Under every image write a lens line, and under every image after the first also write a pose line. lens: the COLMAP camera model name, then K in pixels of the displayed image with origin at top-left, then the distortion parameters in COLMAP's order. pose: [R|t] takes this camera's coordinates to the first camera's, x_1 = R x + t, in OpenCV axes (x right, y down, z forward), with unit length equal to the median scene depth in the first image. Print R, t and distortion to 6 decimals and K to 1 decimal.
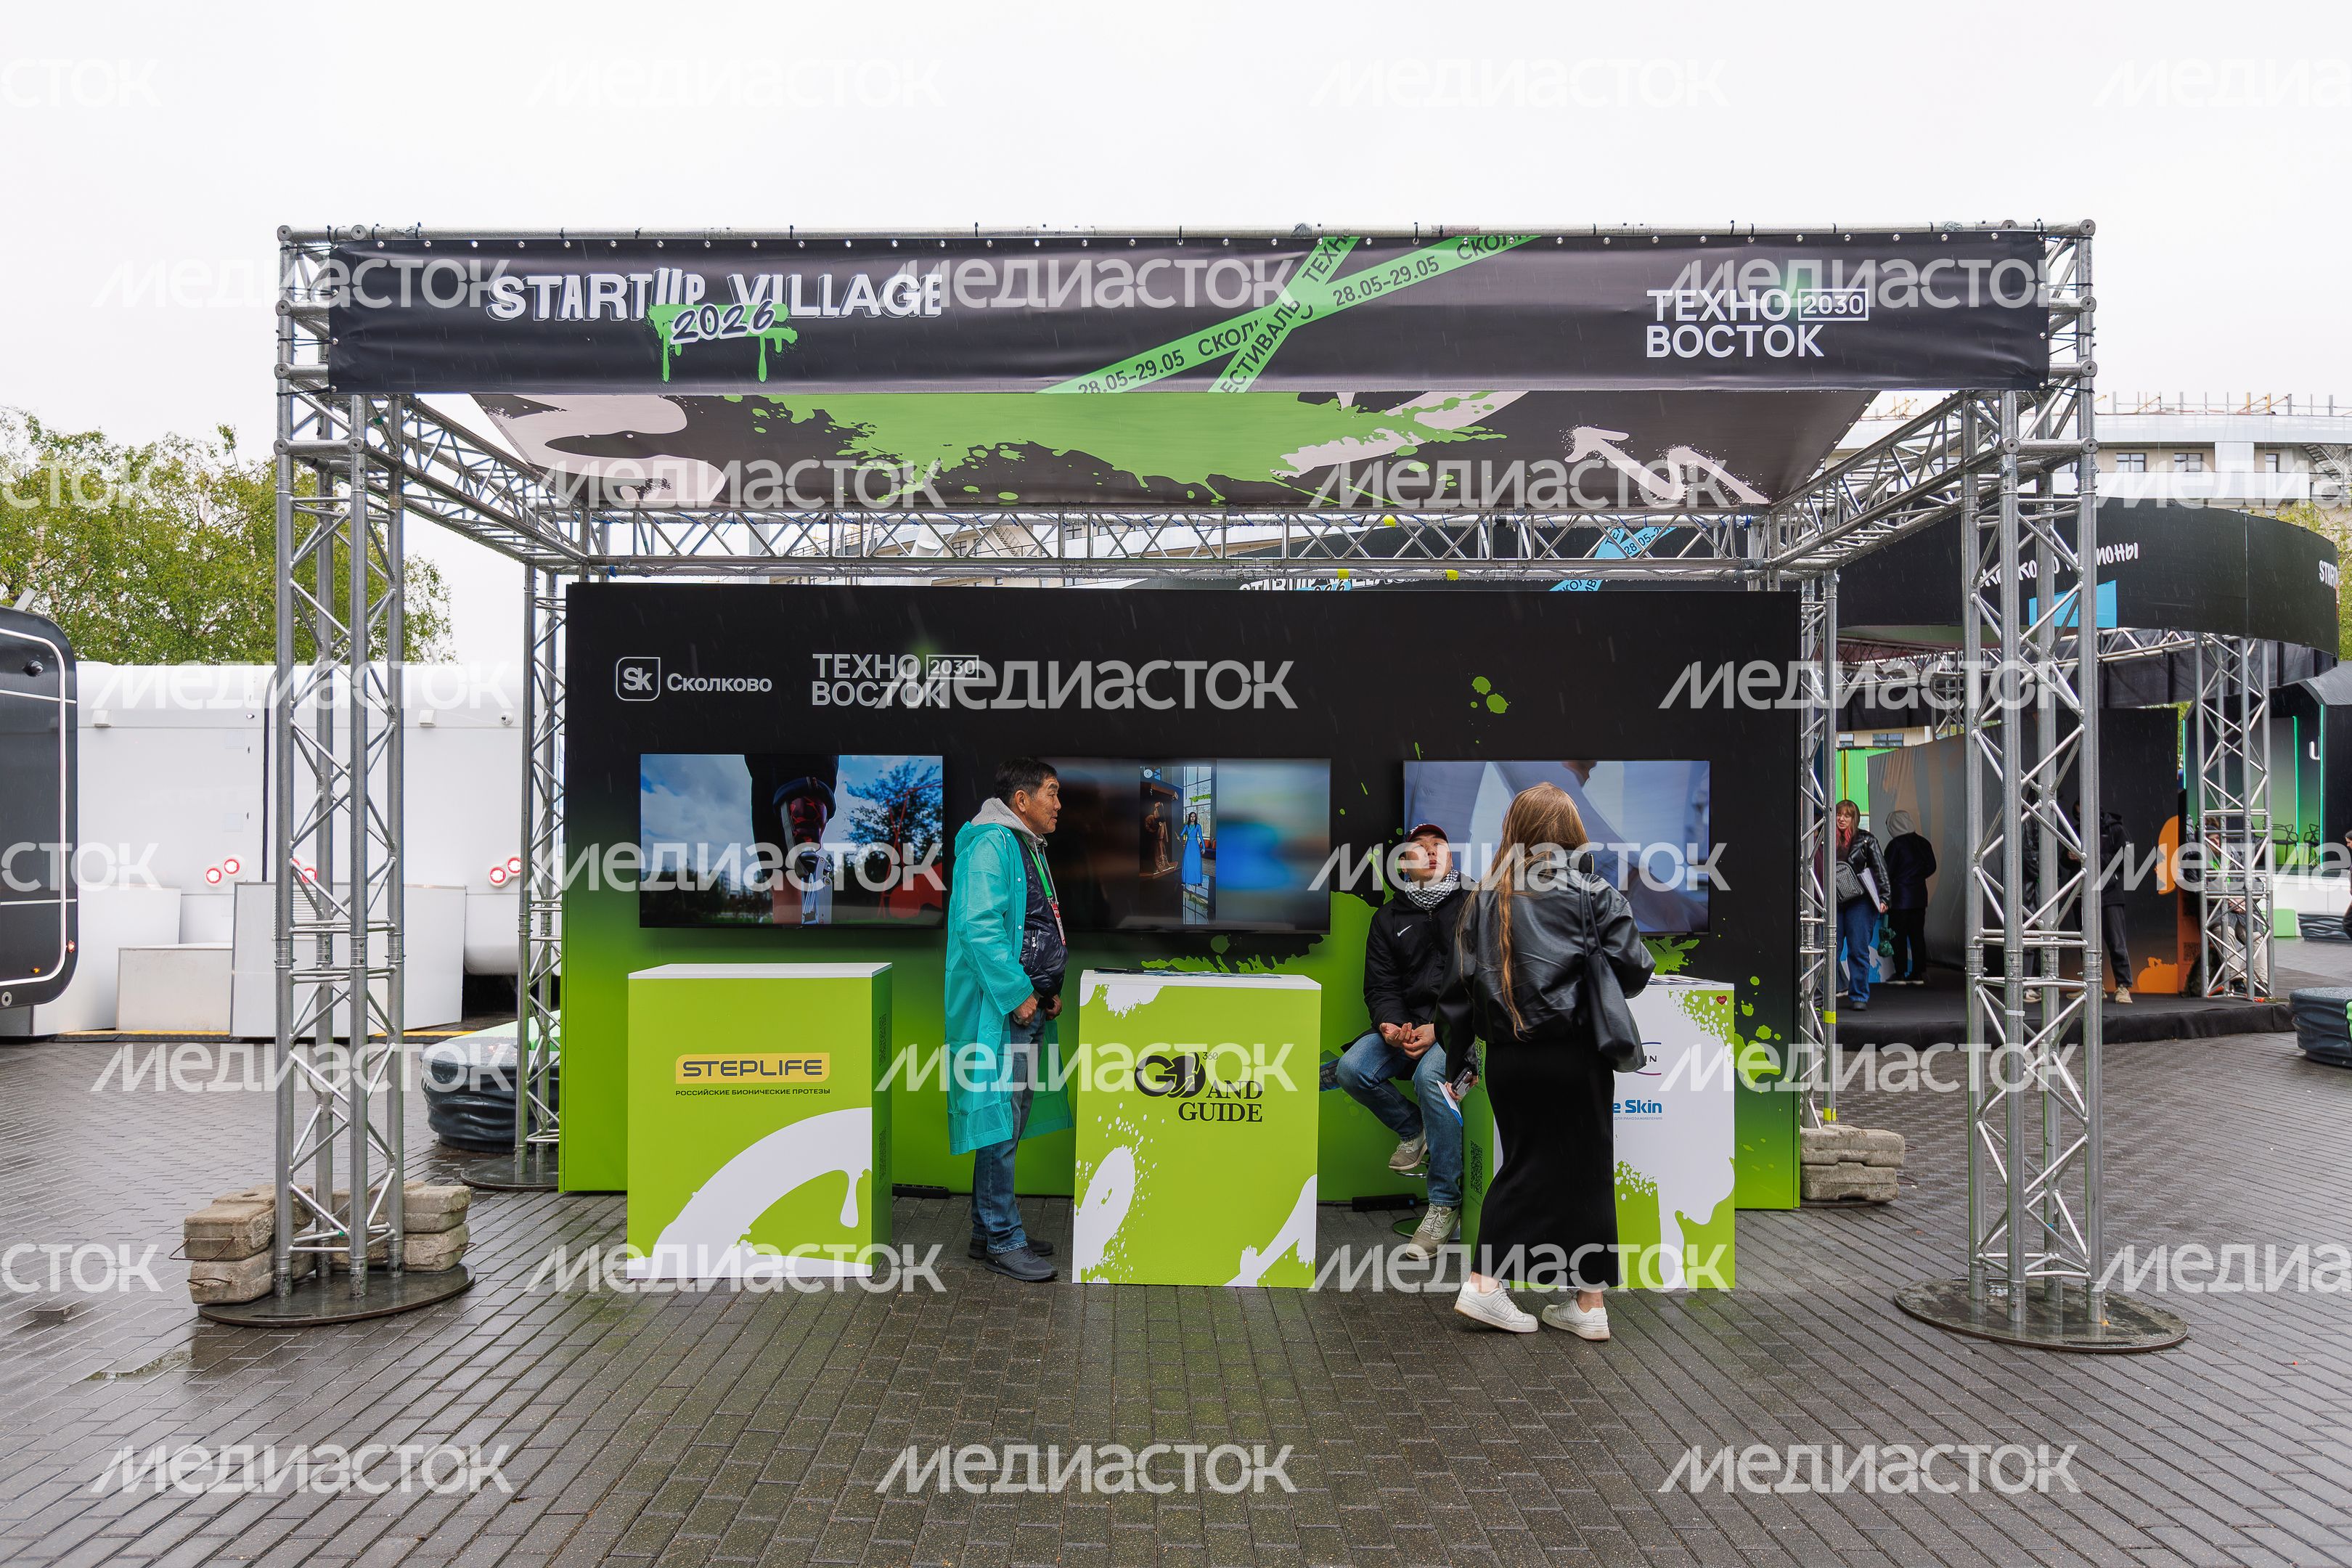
lens RADIAL K [[1687.3, 0, 1175.3], [0, 1687.3, 791.4], [0, 0, 1]] dist [-0.004215, -0.001299]
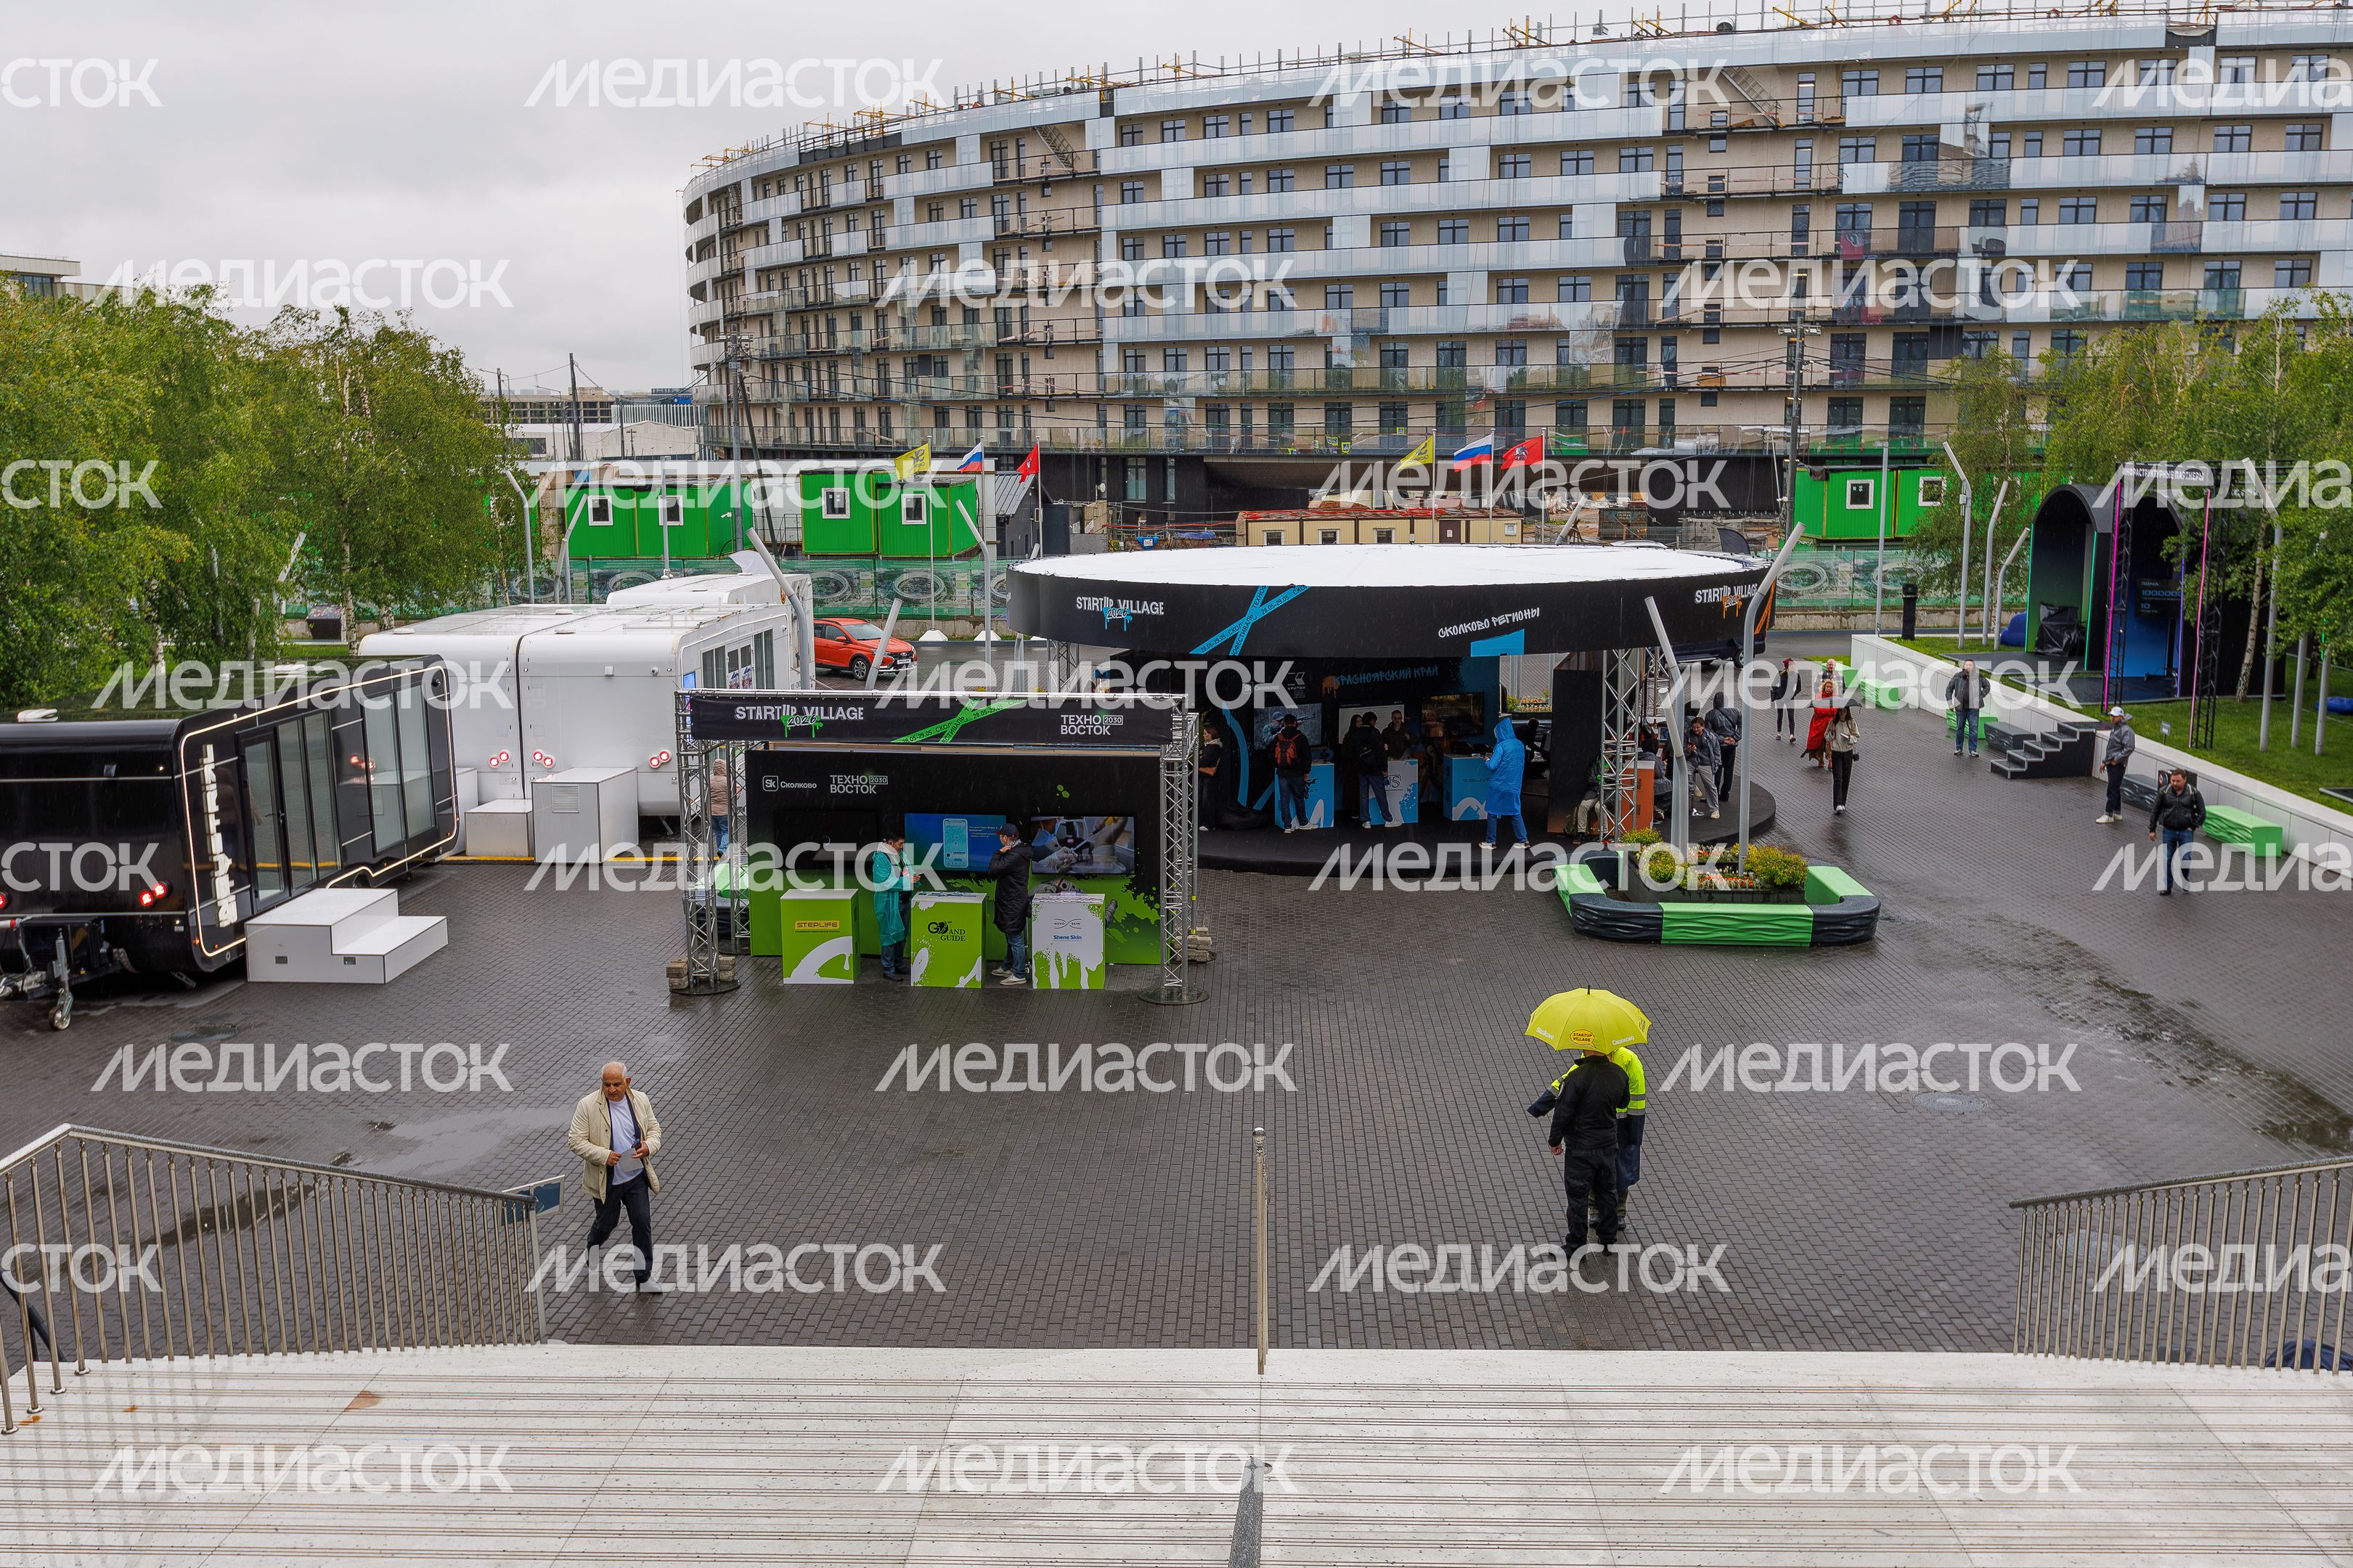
lens RADIAL K [[2060.2, 0, 1177.1], [0, 2060.2, 783.3], [0, 0, 1]] dist [0.004932, 0.002042]
pose [[0.998772, 0.004347, -0.049356, 0.688317], [0.004450, 0.984248, 0.176739, -0.858882], [0.049347, -0.176741, 0.983020, -3.041386]]
